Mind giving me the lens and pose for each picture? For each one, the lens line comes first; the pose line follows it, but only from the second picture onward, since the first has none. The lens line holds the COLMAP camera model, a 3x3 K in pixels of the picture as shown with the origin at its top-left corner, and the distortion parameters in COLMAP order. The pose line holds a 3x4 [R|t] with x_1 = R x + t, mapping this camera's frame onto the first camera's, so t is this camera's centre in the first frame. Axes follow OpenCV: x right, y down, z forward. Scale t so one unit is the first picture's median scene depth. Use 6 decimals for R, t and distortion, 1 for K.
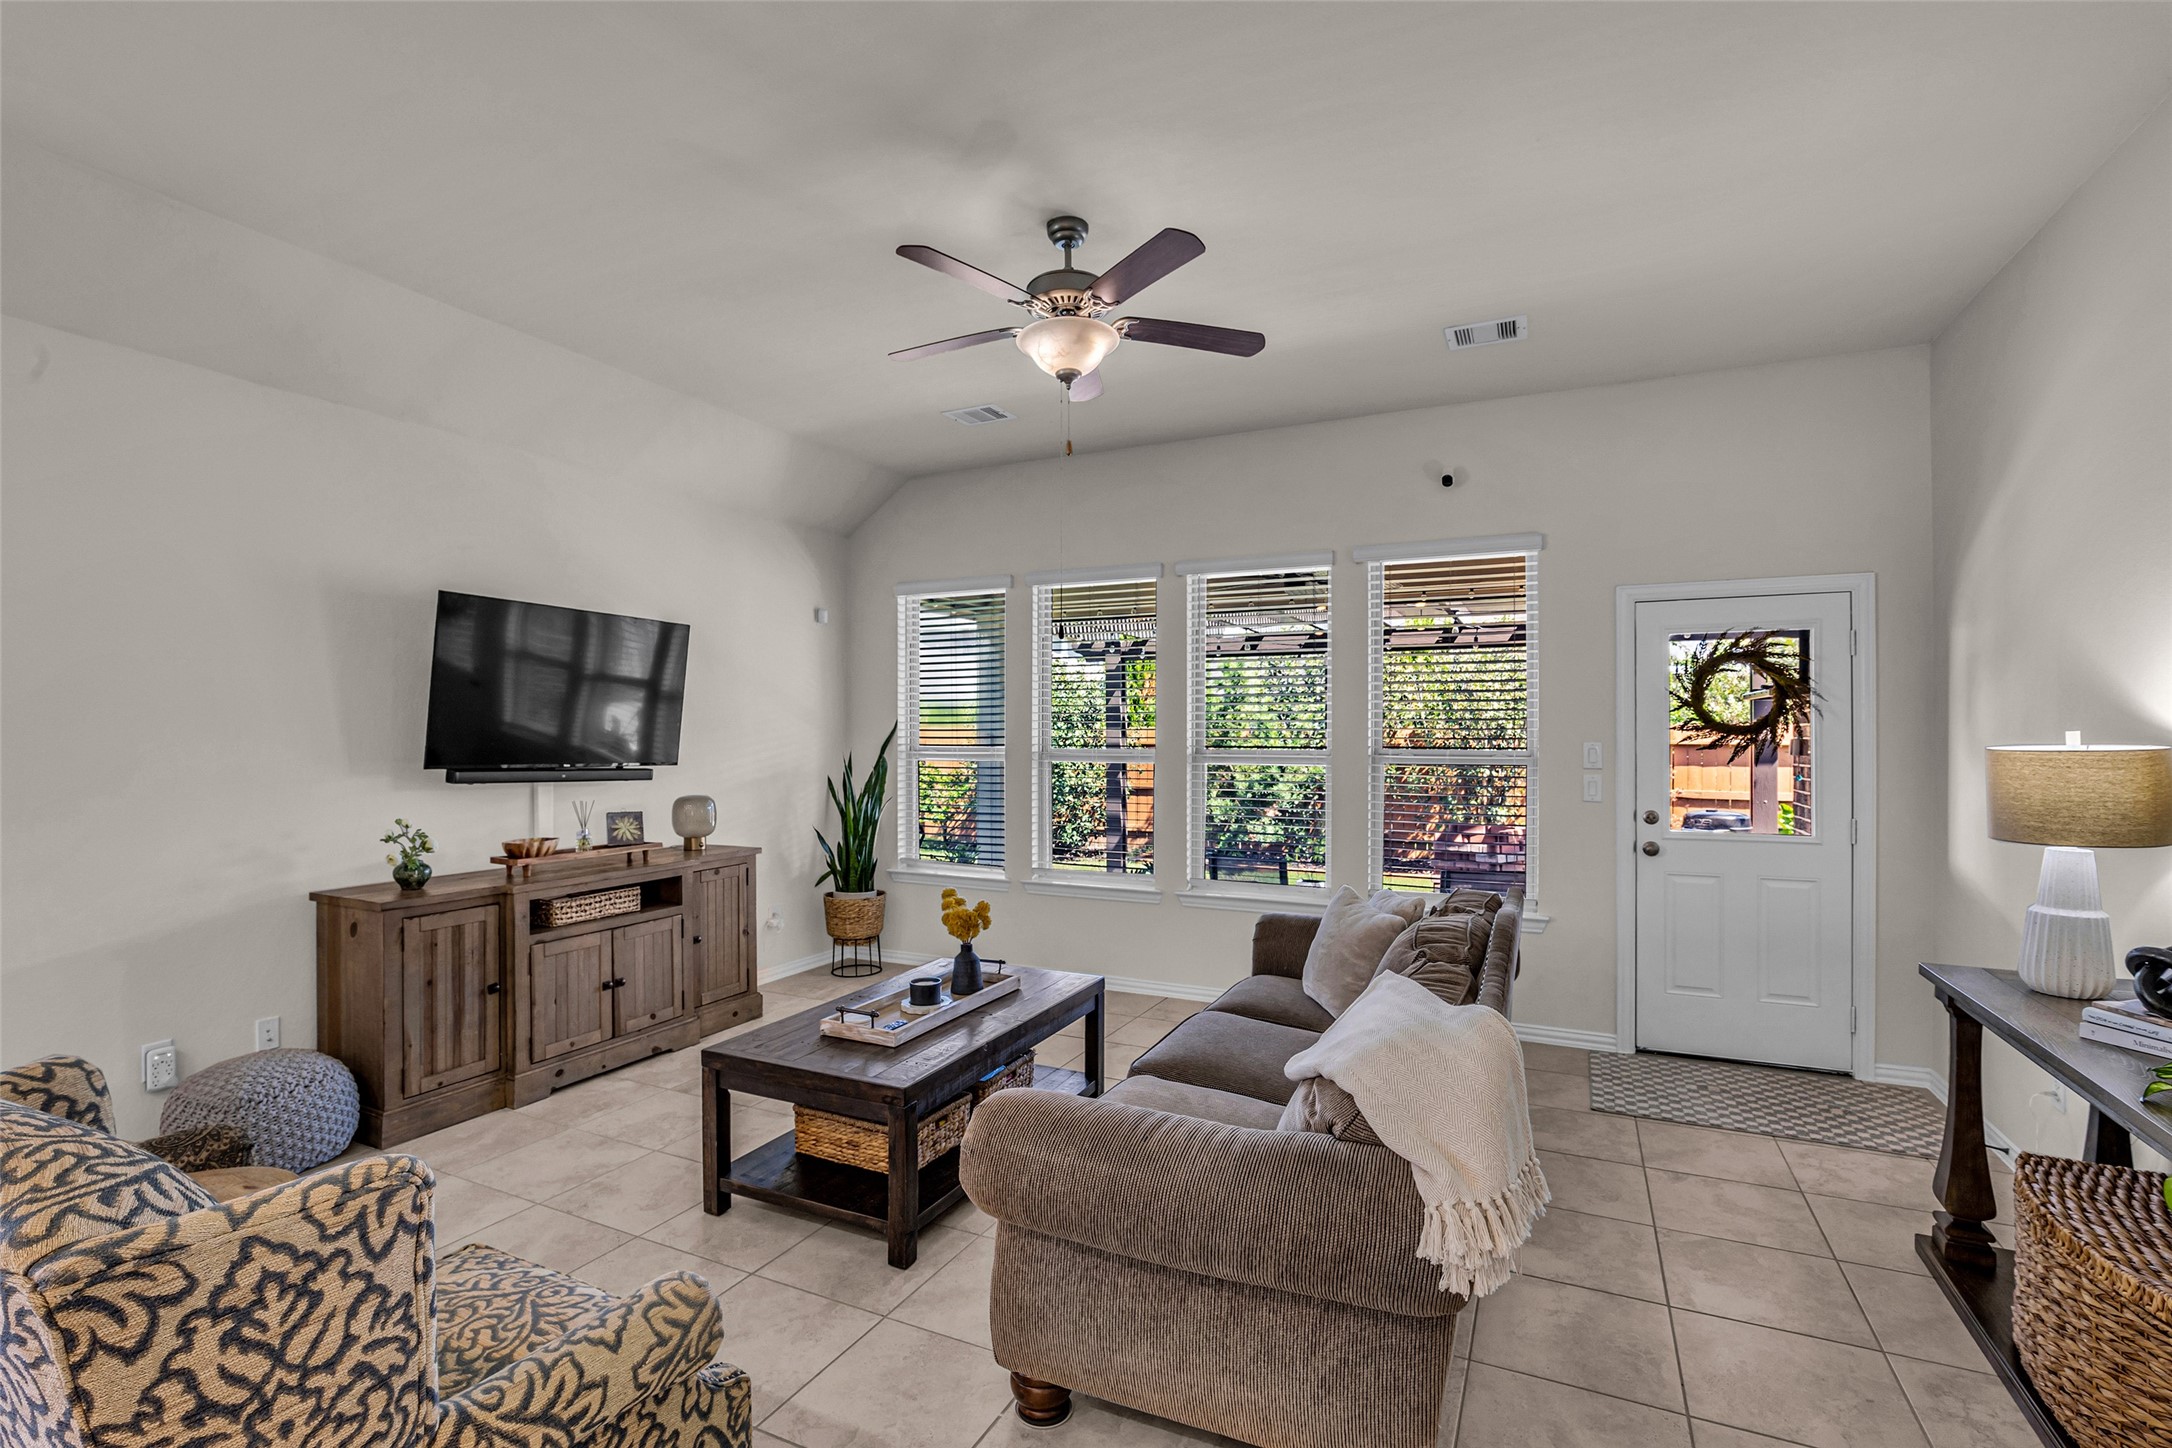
lens RADIAL K [[988.1, 0, 1081.3], [0, 988.1, 728.8], [0, 0, 1]] dist [-0.023951, 0.005351]
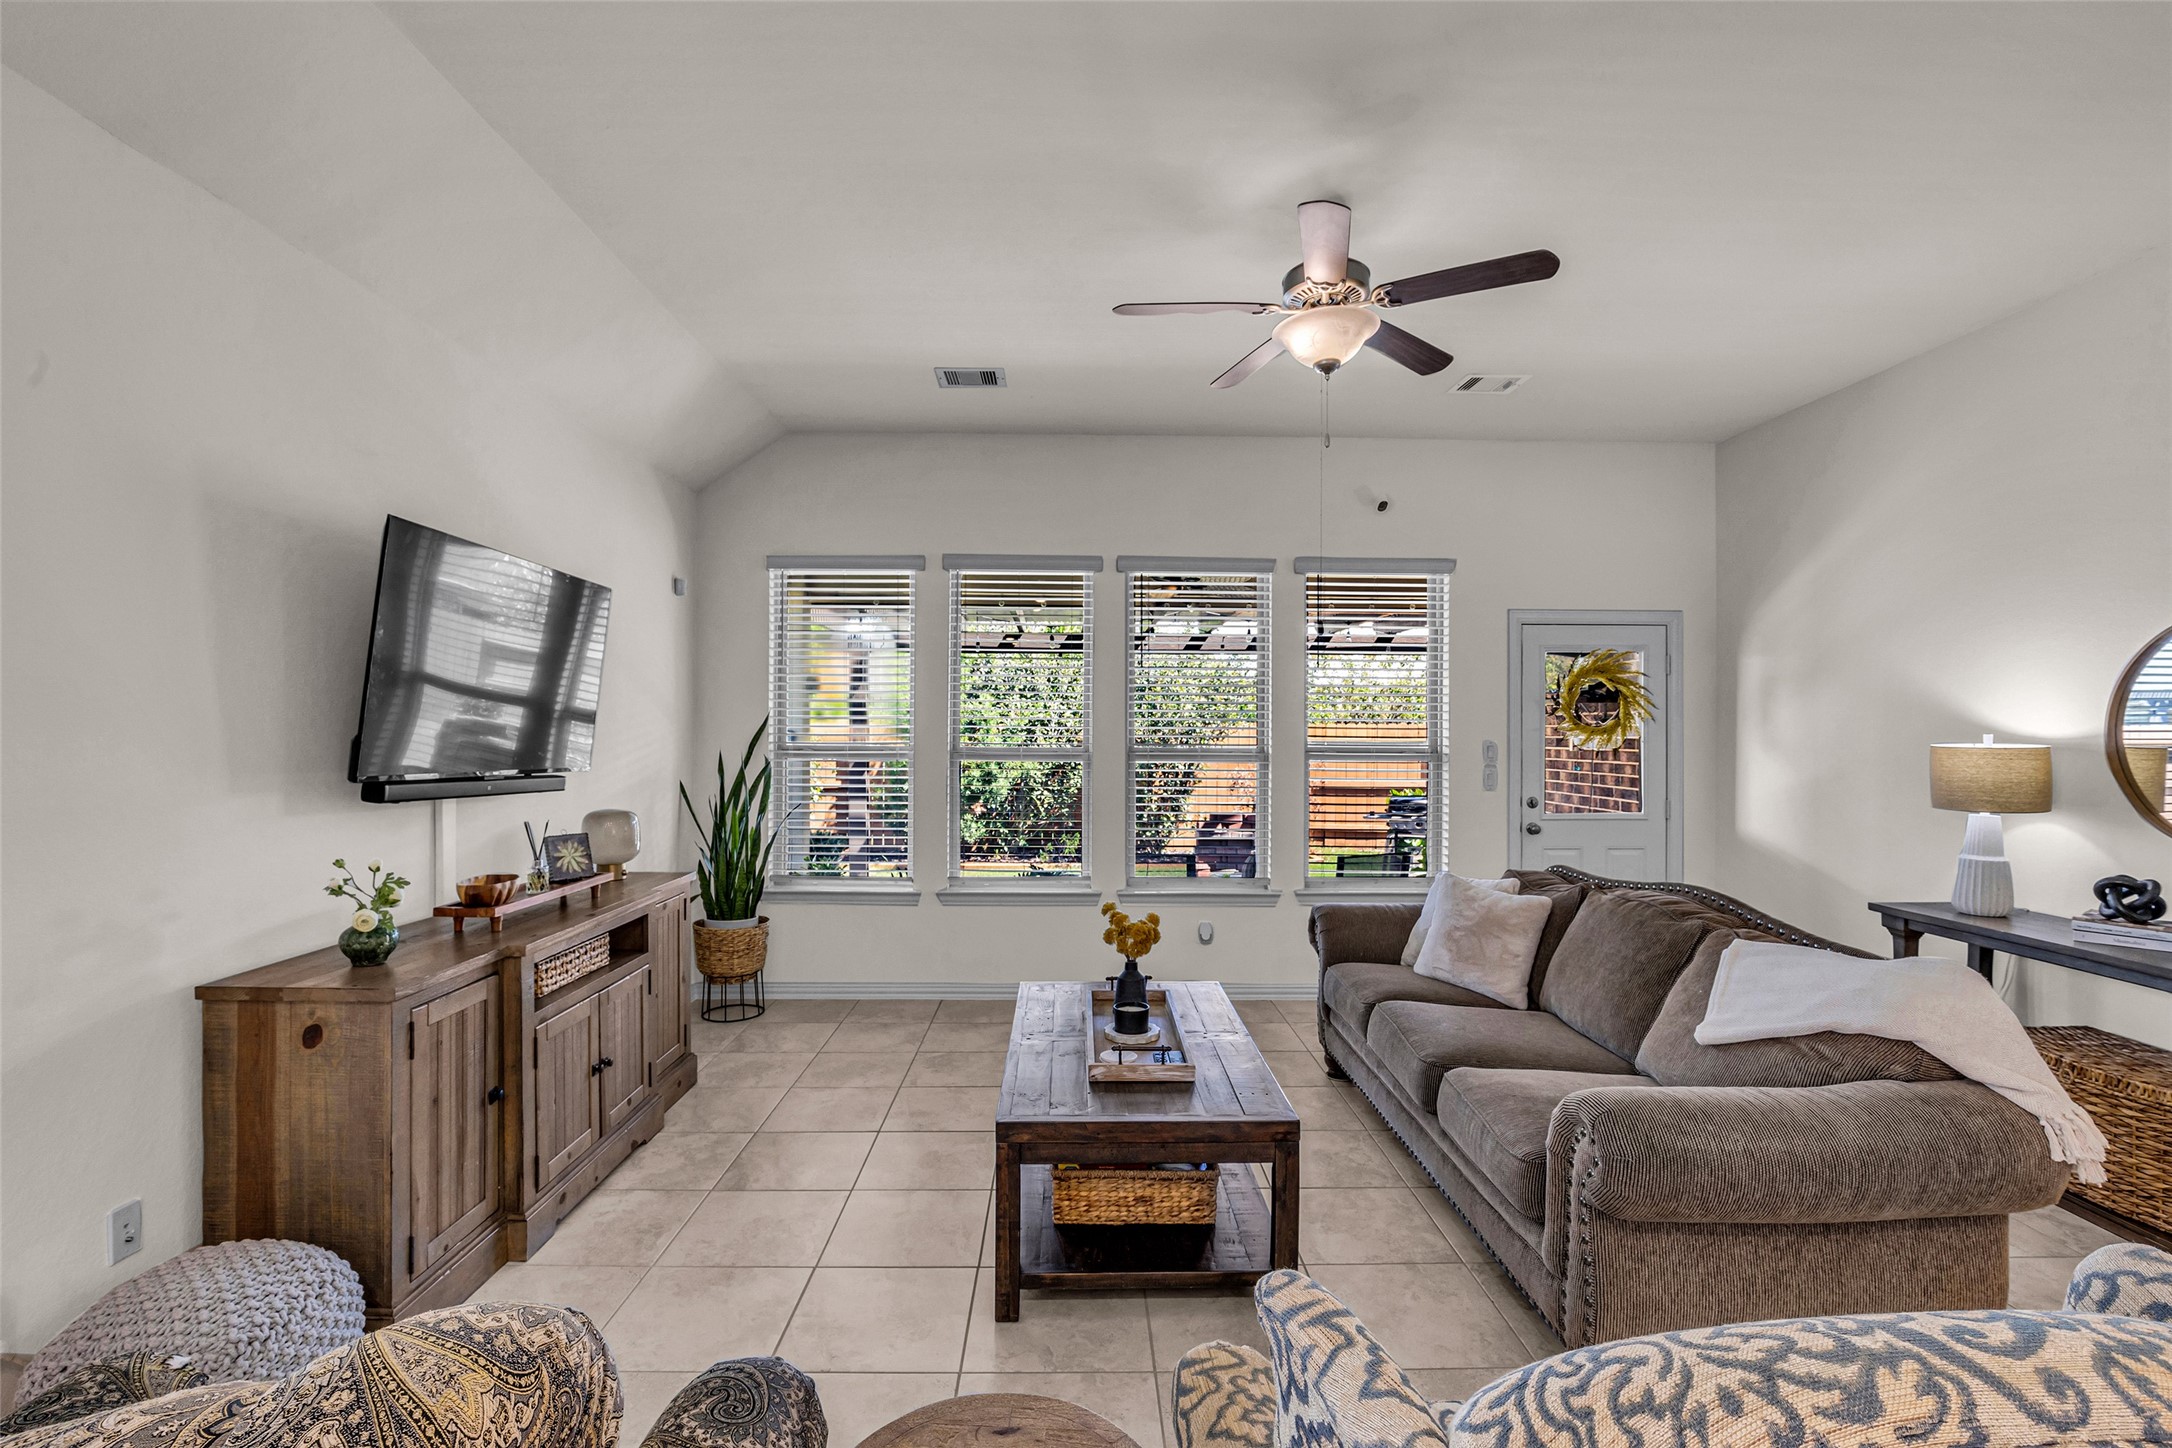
lens RADIAL K [[988.1, 0, 1084.1], [0, 988.1, 727.9], [0, 0, 1]] dist [-0.023951, 0.005351]
pose [[0.893615, 0.005275, 0.448803, -0.492507], [-0.006660, 0.999977, 0.001507, 0.000179], [-0.448784, -0.004335, 0.893630, 0.175228]]
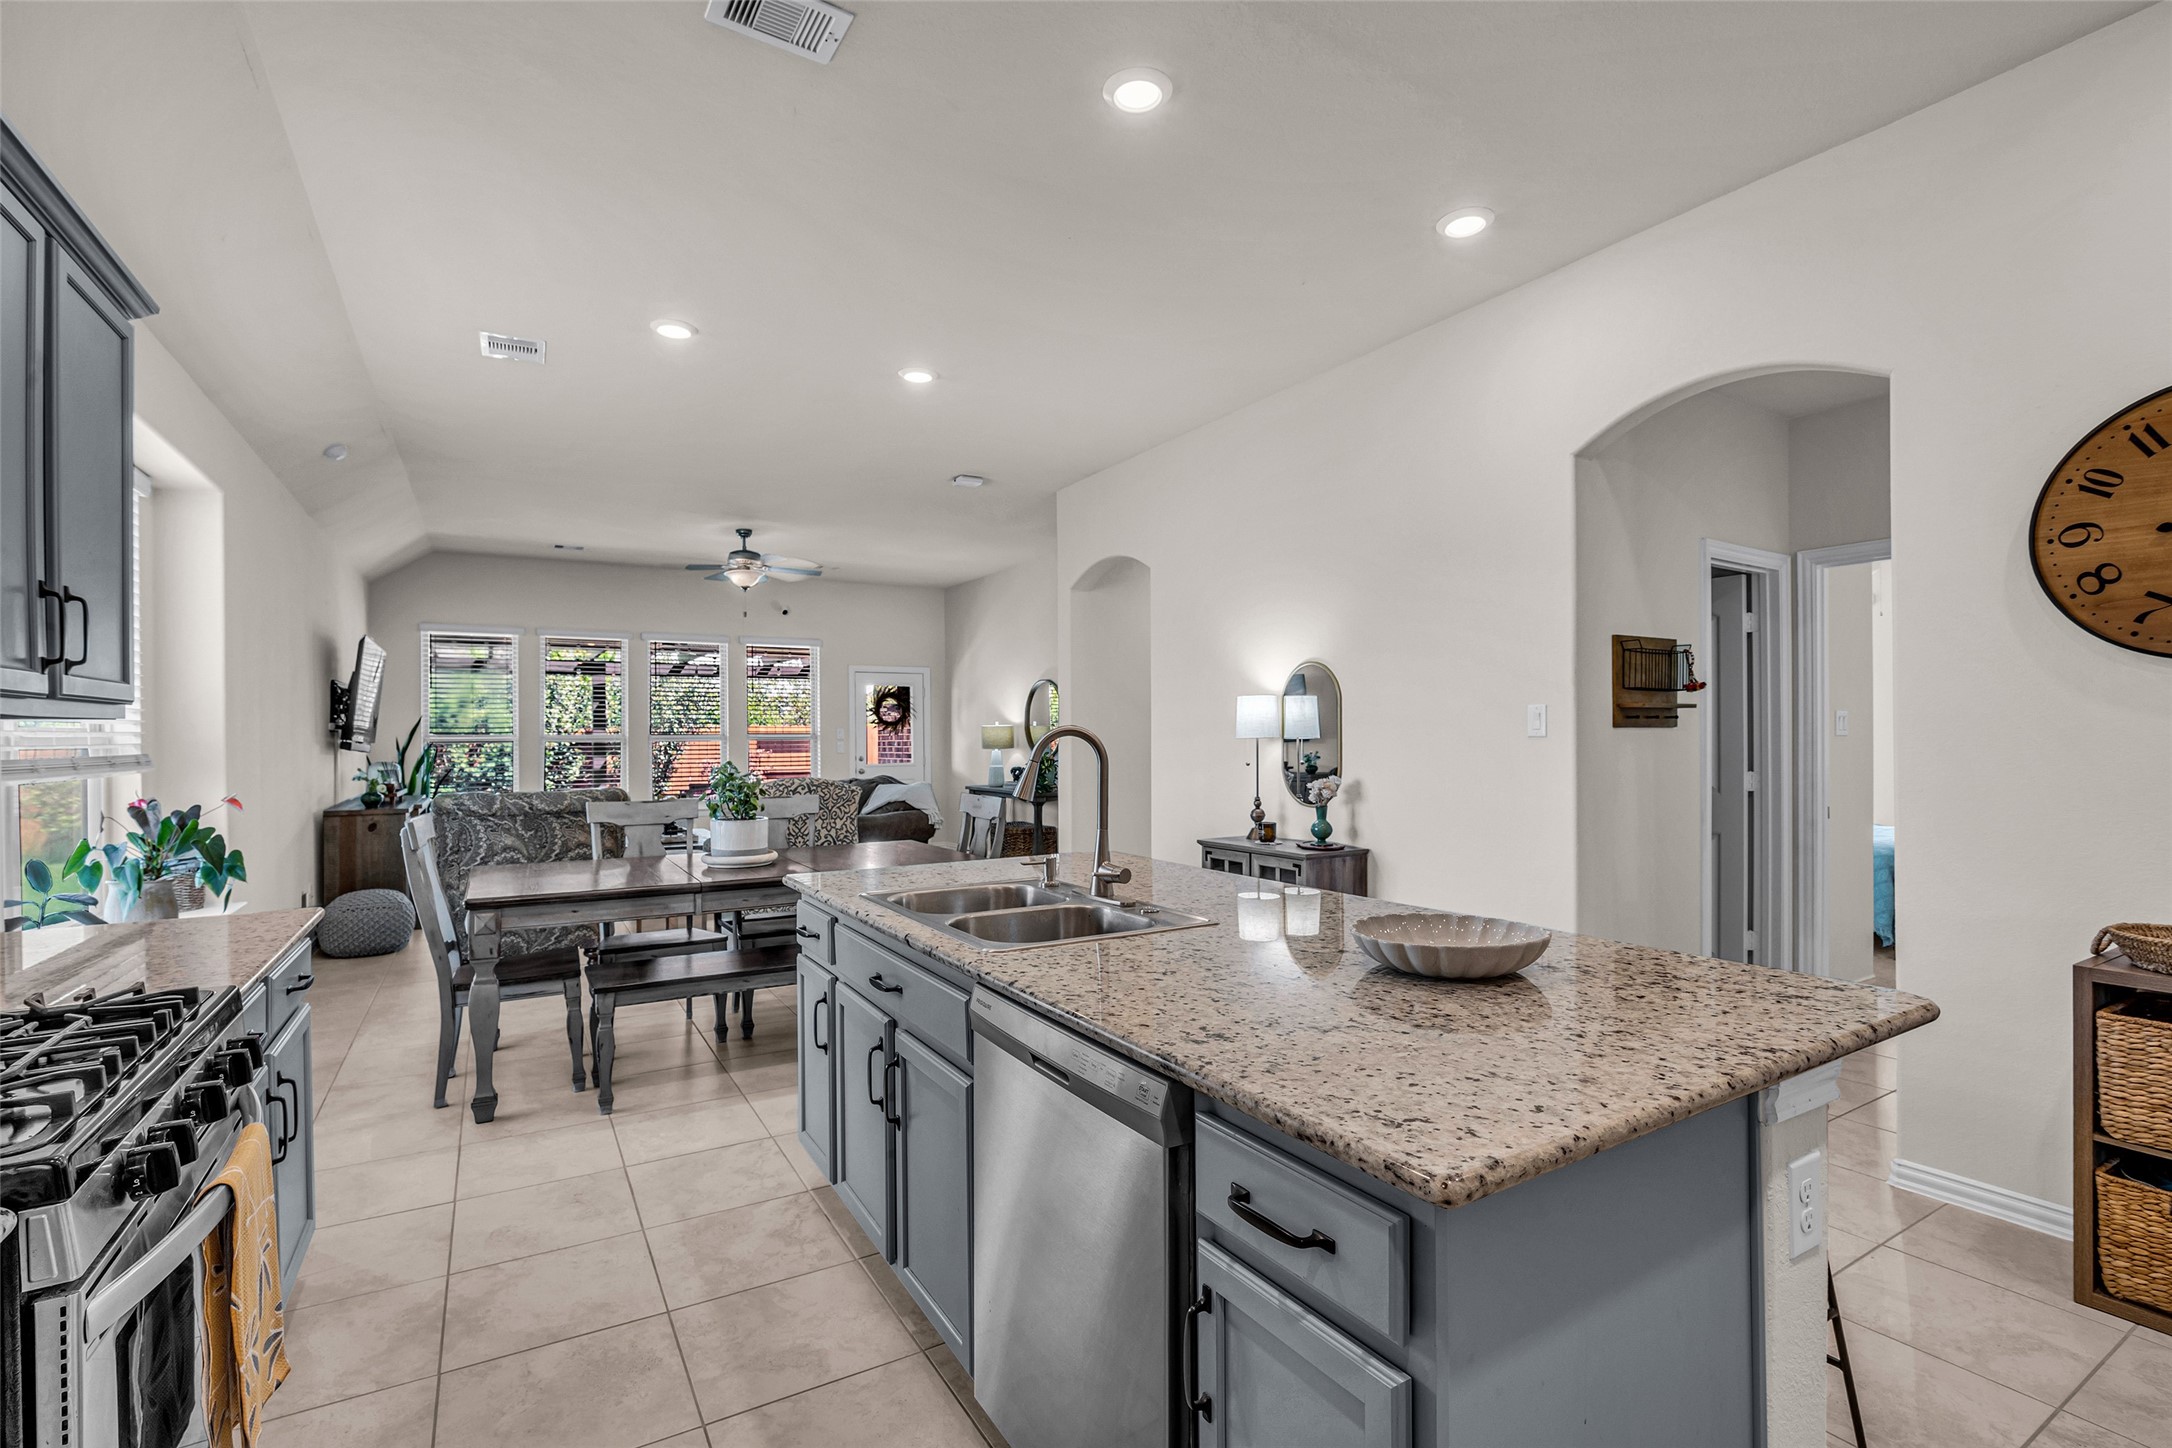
lens RADIAL K [[988.1, 0, 1060.8], [0, 988.1, 718.7], [0, 0, 1]] dist [-0.023951, 0.005351]
pose [[0.564700, 0.012121, 0.825207, -1.274714], [0.003280, 0.999851, -0.016931, 0.034746], [-0.825290, 0.012267, 0.564576, -0.883345]]
